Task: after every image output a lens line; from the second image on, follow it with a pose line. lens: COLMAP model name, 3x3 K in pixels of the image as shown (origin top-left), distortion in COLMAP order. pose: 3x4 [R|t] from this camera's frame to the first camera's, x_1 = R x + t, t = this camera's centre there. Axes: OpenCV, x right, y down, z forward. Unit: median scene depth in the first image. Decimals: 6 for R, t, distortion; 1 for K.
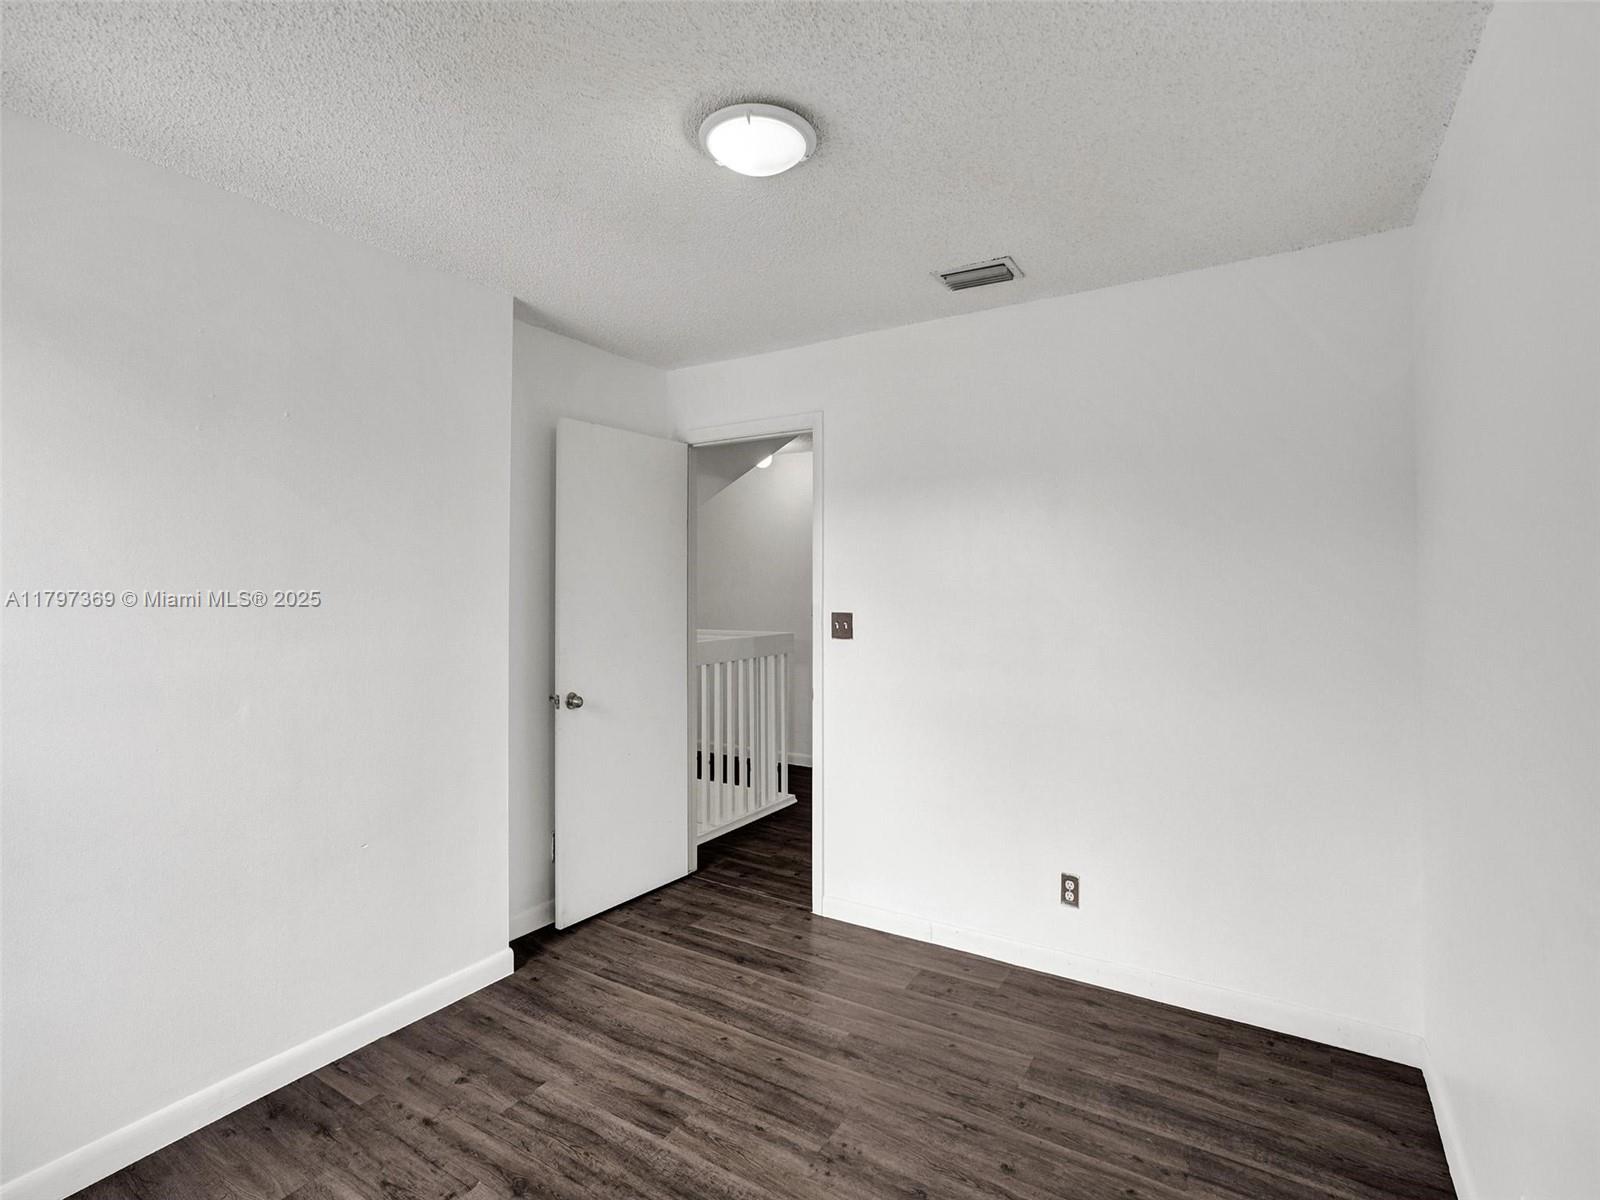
lens RADIAL K [[784.2, 0, 822.8], [0, 784.2, 581.3], [0, 0, 1]] dist [-0.042945, 0.031121]
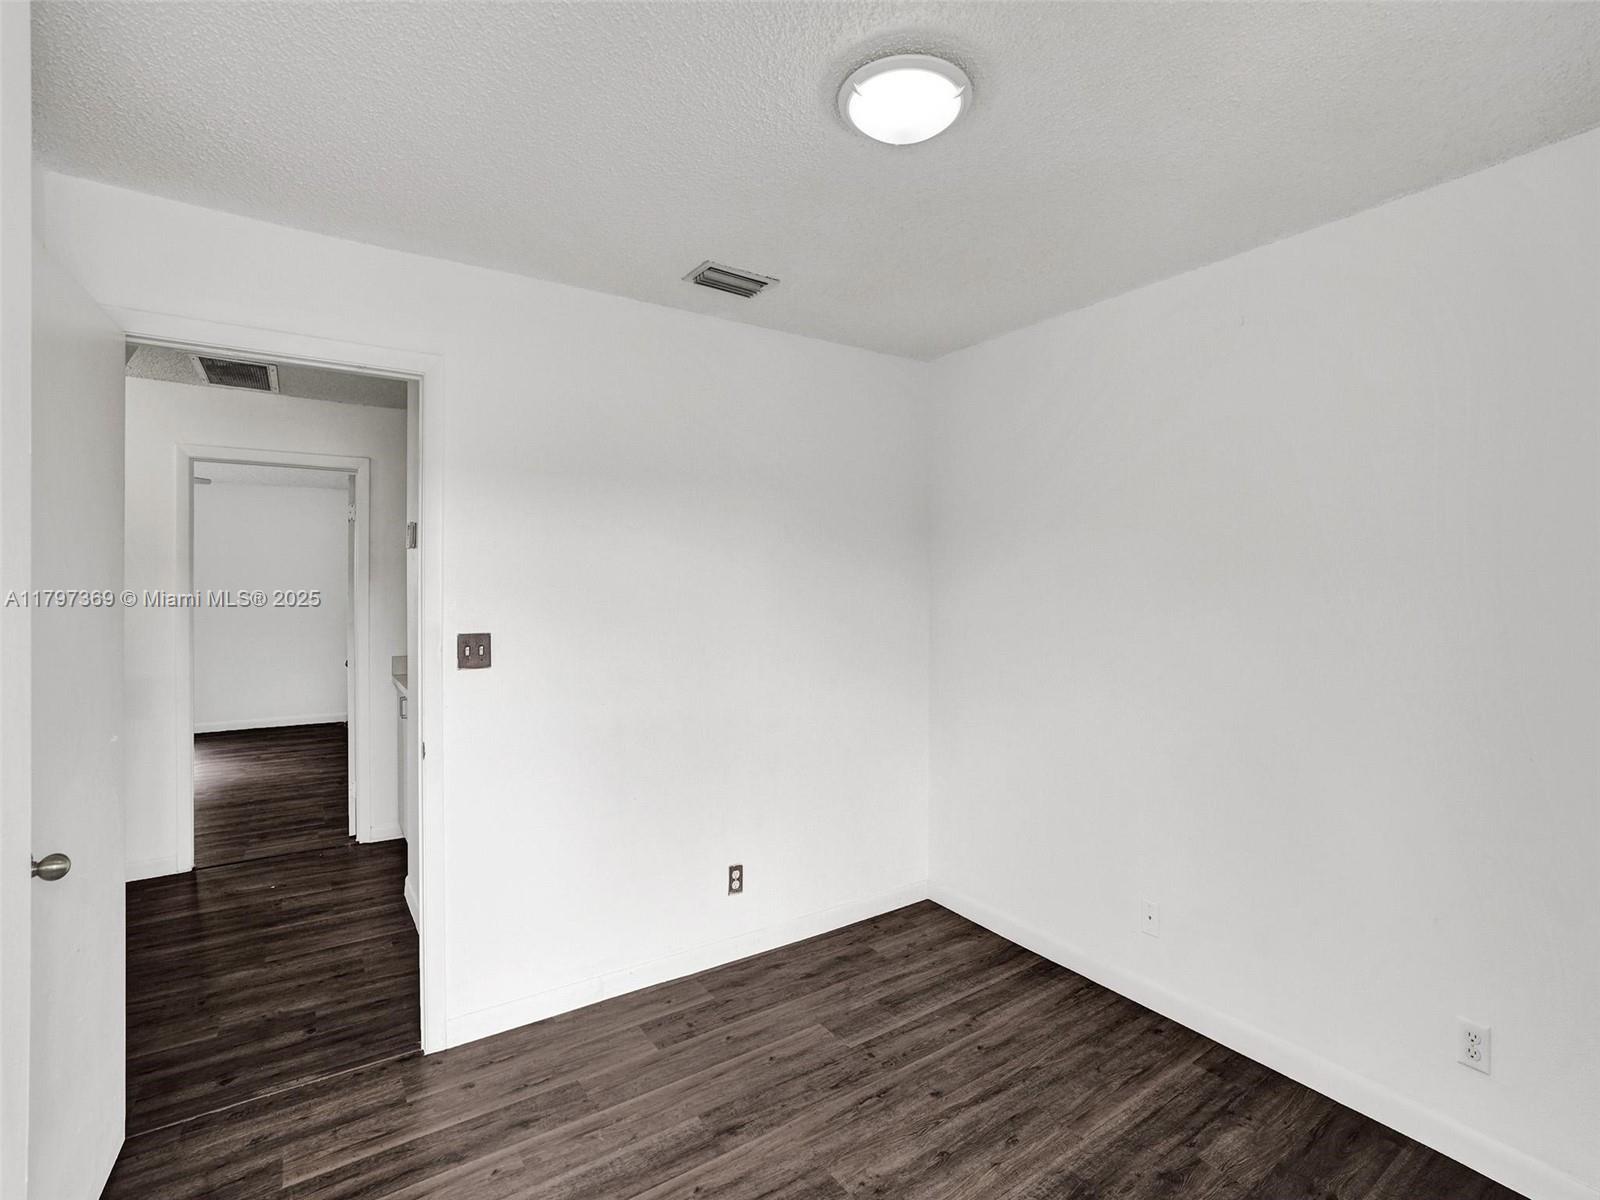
lens RADIAL K [[758.9, 0, 808.1], [0, 758.9, 591.1], [0, 0, 1]] dist [-0.056102, 0.027030]
pose [[0.404509, -0.006461, 0.914511, -0.681654], [-0.009258, 0.999895, 0.011159, -0.015607], [-0.914487, -0.012981, 0.404407, 0.567991]]
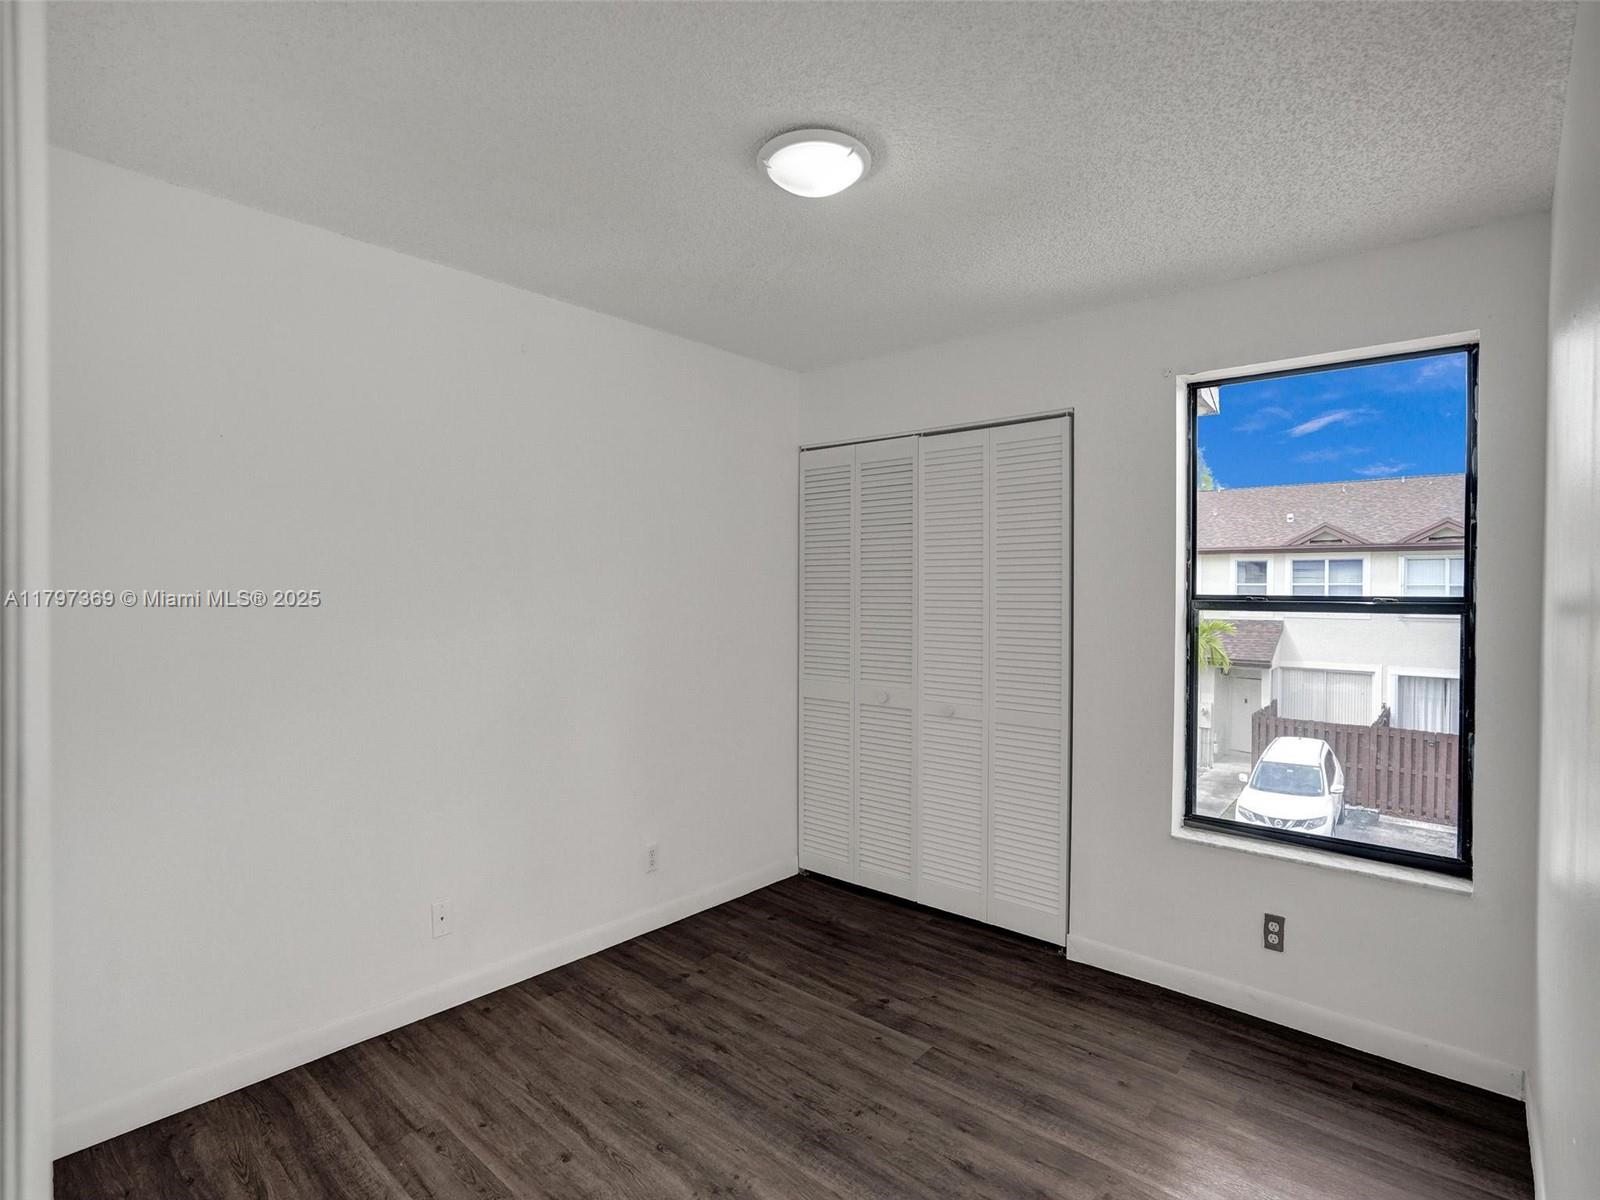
lens RADIAL K [[798.7, 0, 806.8], [0, 798.7, 596.9], [0, 0, 1]] dist [-0.001818, 0.001024]
pose [[-0.985697, -0.010026, 0.168230, -0.194056], [-0.010202, 0.999948, -0.000182, 0.008208], [-0.168220, -0.001896, -0.985748, 1.554125]]
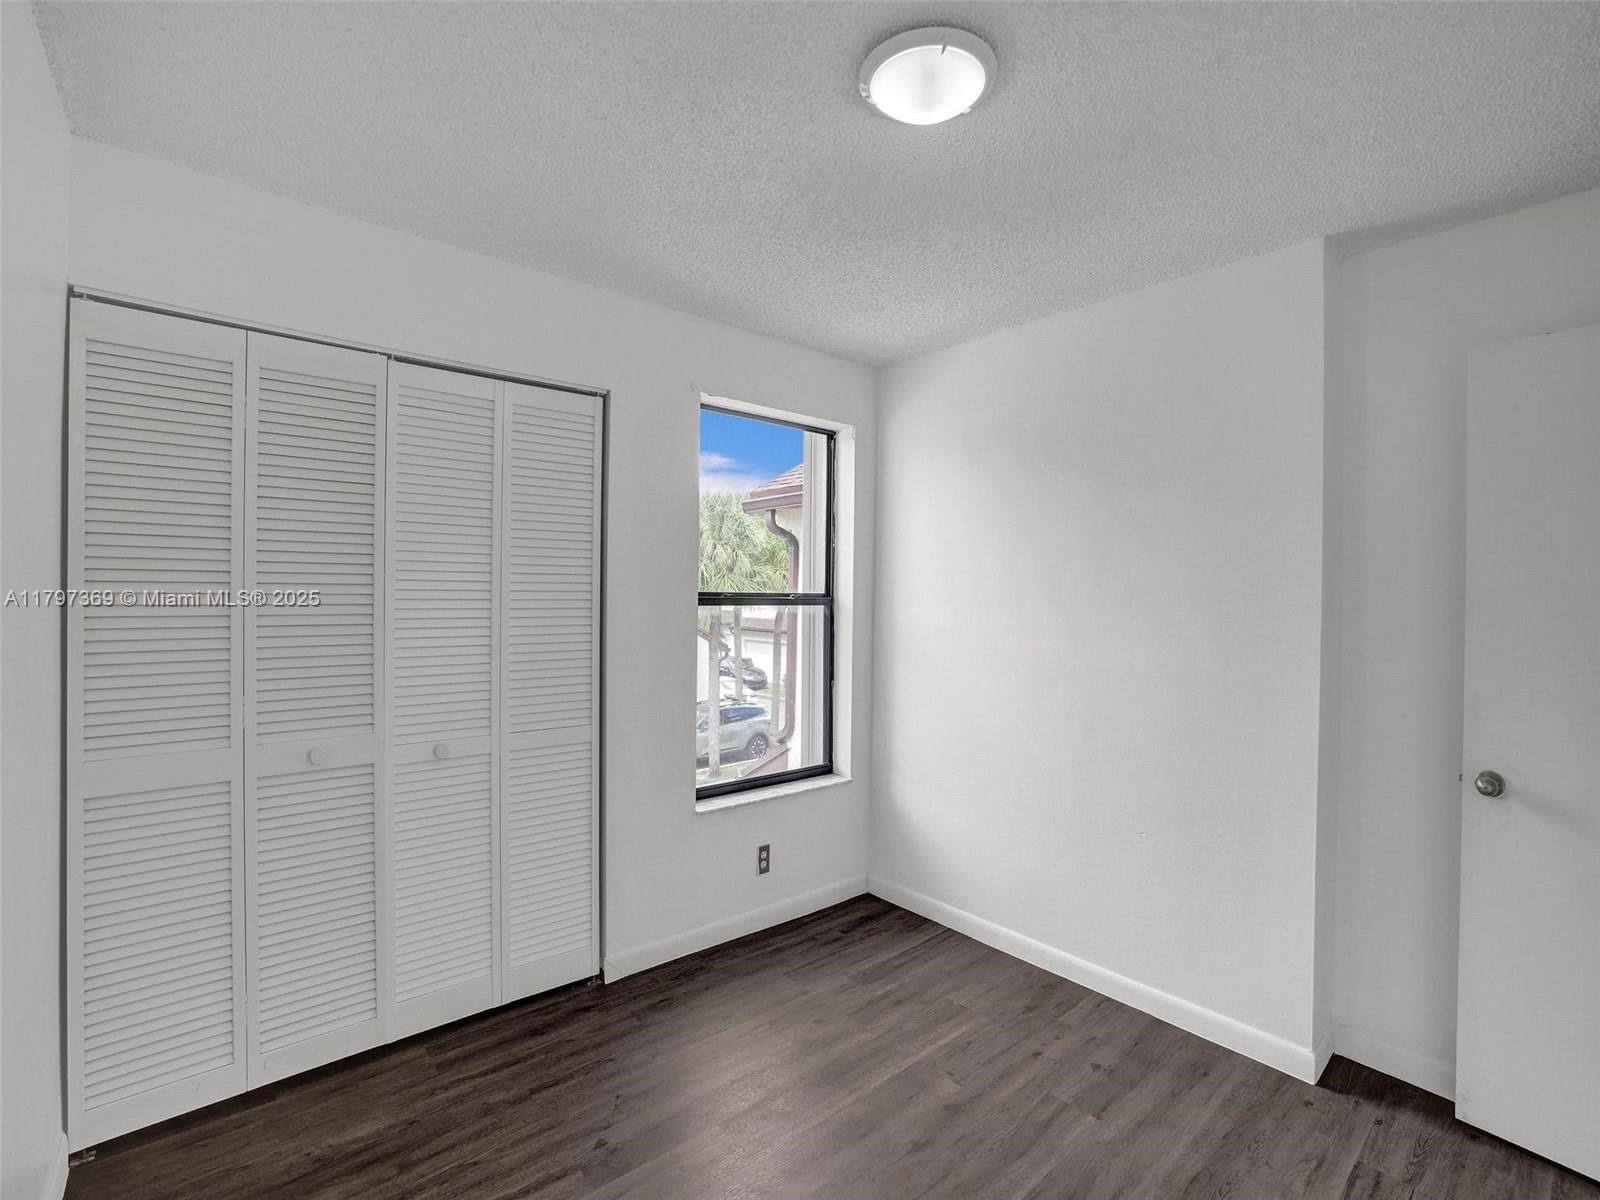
lens RADIAL K [[758.9, 0, 808.1], [0, 758.9, 591.1], [0, 0, 1]] dist [-0.056102, 0.027030]
pose [[-0.316141, -0.006111, -0.948692, 0.566382], [-0.005072, 0.999976, -0.004751, 0.002195], [0.948699, 0.003310, -0.316165, 0.858659]]
